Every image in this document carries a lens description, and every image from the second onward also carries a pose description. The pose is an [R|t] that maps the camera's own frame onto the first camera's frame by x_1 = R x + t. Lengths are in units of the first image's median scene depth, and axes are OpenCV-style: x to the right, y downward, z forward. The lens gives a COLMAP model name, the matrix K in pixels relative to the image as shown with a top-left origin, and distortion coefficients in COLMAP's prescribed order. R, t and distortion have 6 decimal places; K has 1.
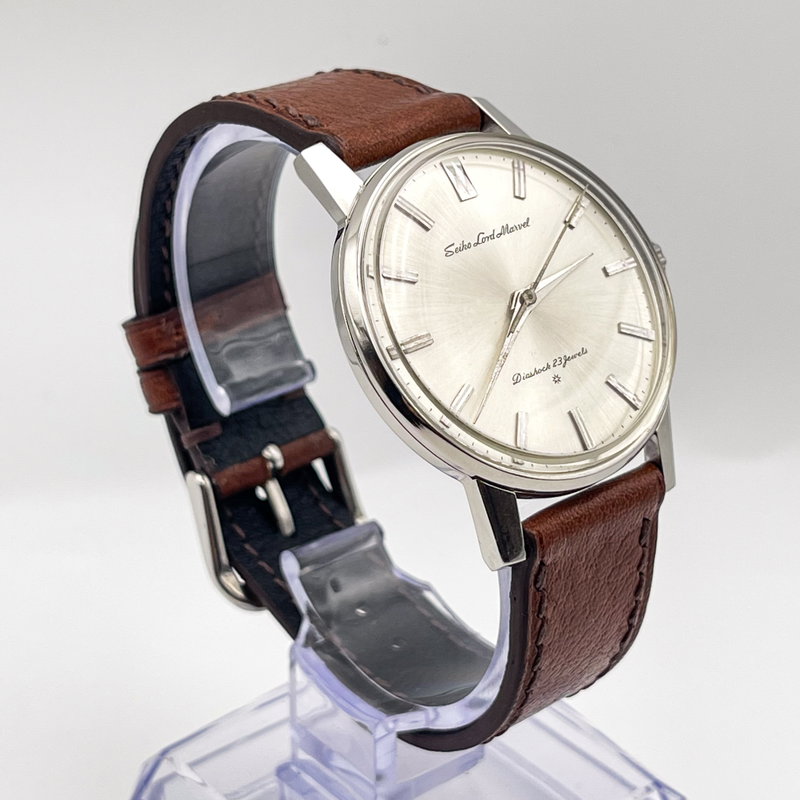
lens RADIAL K [[1843.8, 0, 400.0], [0, 1843.8, 400.0], [0, 0, 1]] dist [0.109392, -0.144582]
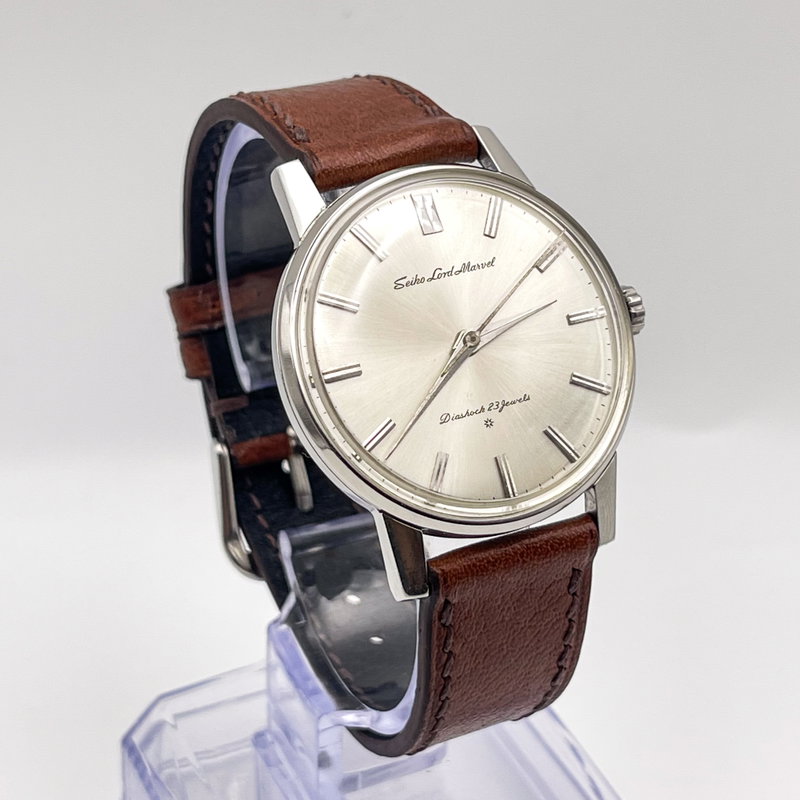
lens RADIAL K [[1843.8, 0, 400.0], [0, 1843.8, 400.0], [0, 0, 1]] dist [0.109392, -0.144582]
pose [[0.974945, 0.141363, -0.171754, 0.195662], [-0.131042, 0.988897, 0.070070, -0.082680], [0.179753, -0.045807, 0.982645, 0.002557]]
